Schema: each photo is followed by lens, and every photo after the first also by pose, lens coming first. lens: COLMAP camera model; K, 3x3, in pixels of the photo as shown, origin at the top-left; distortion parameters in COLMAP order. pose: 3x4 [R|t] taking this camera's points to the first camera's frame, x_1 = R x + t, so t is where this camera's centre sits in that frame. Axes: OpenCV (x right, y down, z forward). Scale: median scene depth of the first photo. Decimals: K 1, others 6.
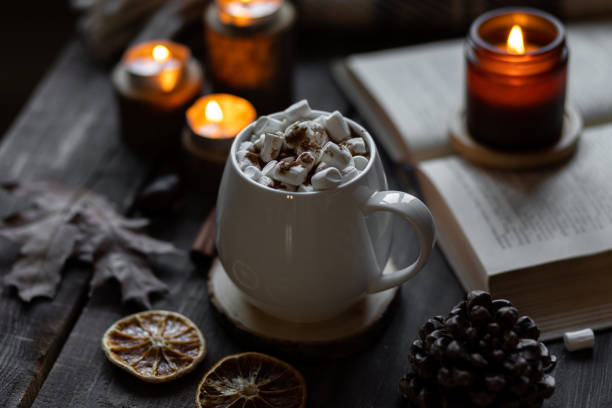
lens RADIAL K [[1576.6, 0, 306.0], [0, 1576.6, 204.0], [0, 0, 1]] dist [0.008377, -0.095409]
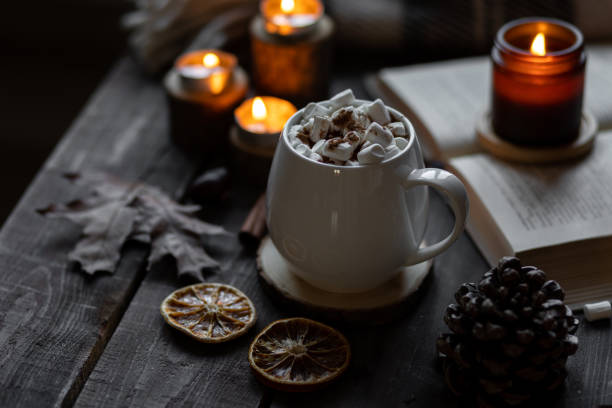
lens RADIAL K [[1571.8, 0, 306.0], [0, 1571.8, 204.0], [0, 0, 1]] dist [-0.100329, 0.056531]
pose [[0.999925, 0.010926, 0.005611, -0.036124], [-0.010554, 0.997985, -0.062572, 0.082480], [-0.006284, 0.062508, 0.998025, -0.086922]]
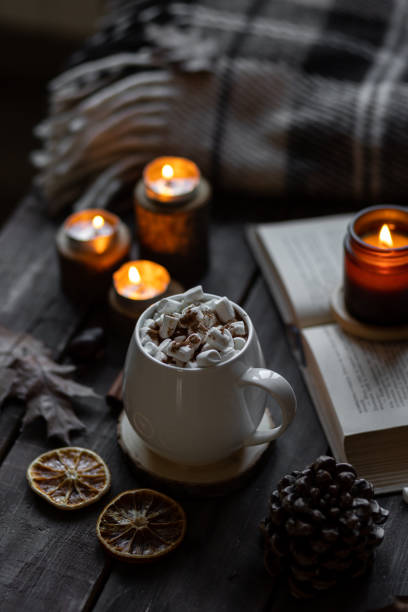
lens RADIAL K [[1576.6, 0, 204.0], [0, 1576.6, 306.0], [0, 0, 1]] dist [0.008377, -0.095409]
pose [[0.996334, 0.052926, -0.067212, 0.085185], [-0.049434, 0.997392, 0.052591, -0.114570], [0.069820, -0.049075, 0.996352, -0.216534]]
